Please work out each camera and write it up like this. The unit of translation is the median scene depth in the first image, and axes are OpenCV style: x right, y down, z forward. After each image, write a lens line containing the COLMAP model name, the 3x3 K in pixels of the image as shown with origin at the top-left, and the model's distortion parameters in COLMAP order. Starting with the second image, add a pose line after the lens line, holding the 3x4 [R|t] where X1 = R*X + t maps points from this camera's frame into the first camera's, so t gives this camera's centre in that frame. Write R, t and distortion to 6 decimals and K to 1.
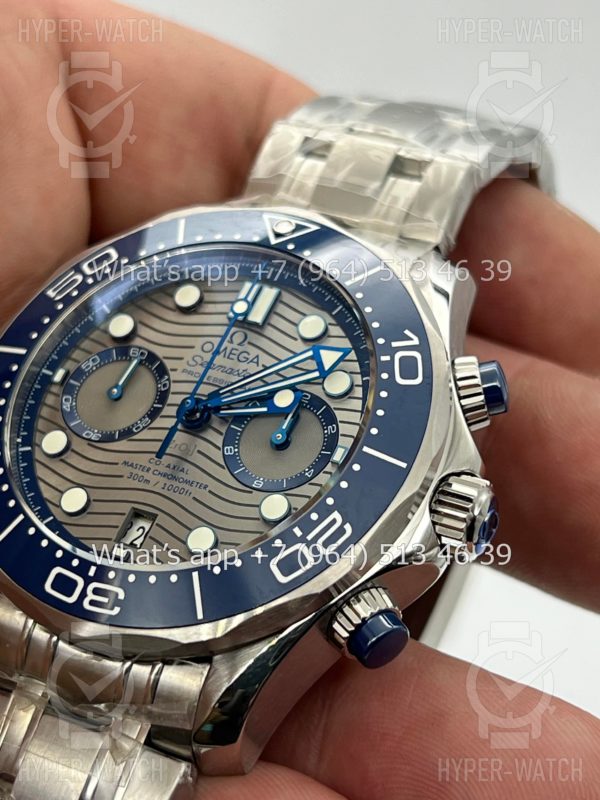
lens RADIAL K [[1878.5, 0, 300.0], [0, 1878.5, 400.0], [0, 0, 1]] dist [0.305155, -0.263175]
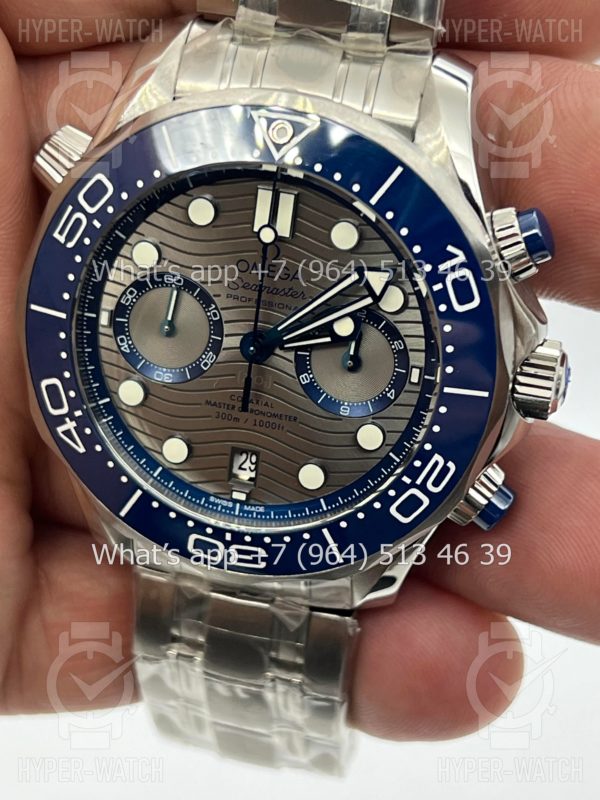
lens RADIAL K [[1878.5, 0, 300.0], [0, 1878.5, 400.0], [0, 0, 1]] dist [0.305155, -0.263175]
pose [[0.952552, -0.301113, -0.044444, 0.002187], [0.245060, 0.672102, 0.698731, -0.692715], [-0.180526, -0.676469, 0.714003, 0.256714]]
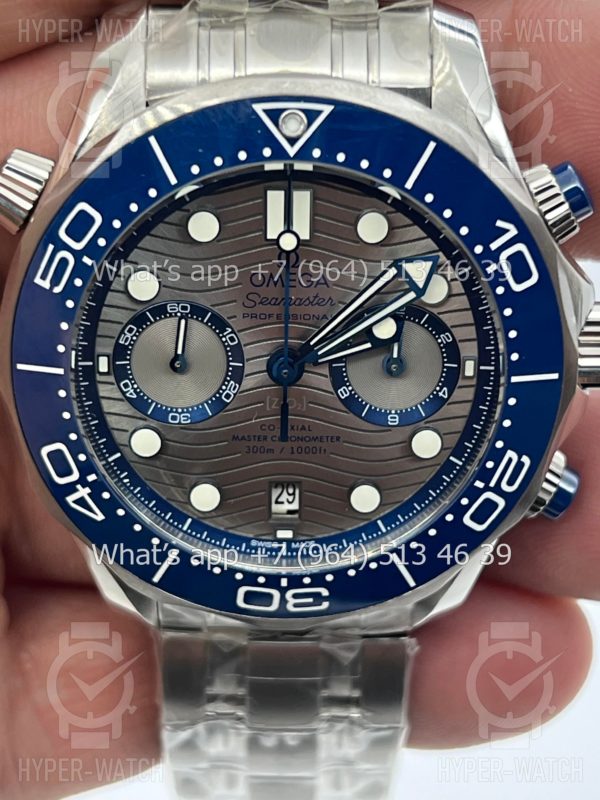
lens RADIAL K [[1878.5, 0, 300.0], [0, 1878.5, 400.0], [0, 0, 1]] dist [0.305155, -0.263175]
pose [[0.877874, -0.466996, 0.106075, -0.156308], [0.221898, 0.592953, 0.774059, -0.689435], [-0.424380, -0.655988, 0.624164, 0.438211]]
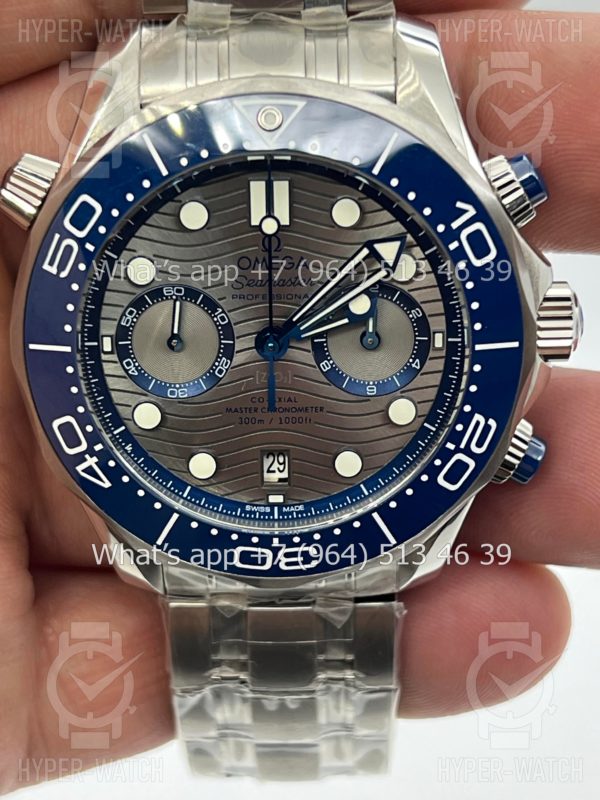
lens RADIAL K [[1878.5, 0, 300.0], [0, 1878.5, 400.0], [0, 0, 1]] dist [0.305155, -0.263175]
pose [[0.871056, -0.478833, 0.109451, -0.169916], [0.258084, 0.635768, 0.727456, -0.703573], [-0.417916, -0.605407, 0.677369, 0.313859]]
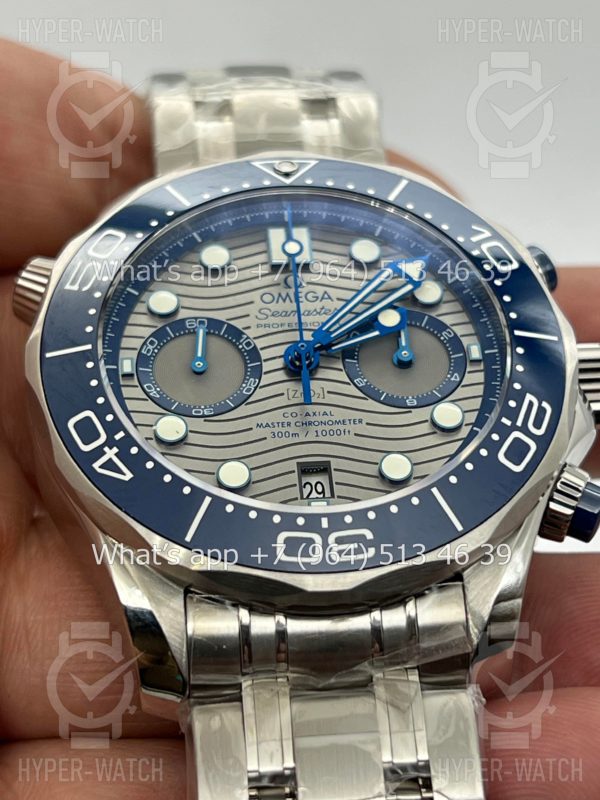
lens RADIAL K [[1878.5, 0, 300.0], [0, 1878.5, 400.0], [0, 0, 1]] dist [0.305155, -0.263175]
pose [[0.819624, -0.226434, 0.526255, -0.567436], [0.281012, 0.959382, -0.024870, 0.050902], [-0.499248, 0.168268, 0.849963, 0.212153]]
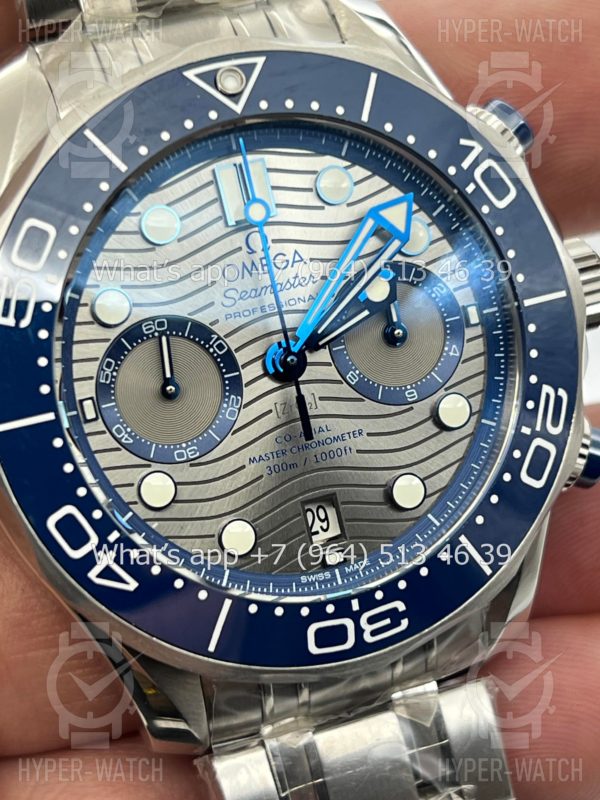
lens RADIAL K [[1878.5, 0, 300.0], [0, 1878.5, 400.0], [0, 0, 1]] dist [0.305155, -0.263175]
pose [[0.651967, -0.605051, 0.457003, -0.437704], [0.270781, 0.748755, 0.605016, -0.473228], [-0.708249, -0.270702, 0.652000, 0.480592]]
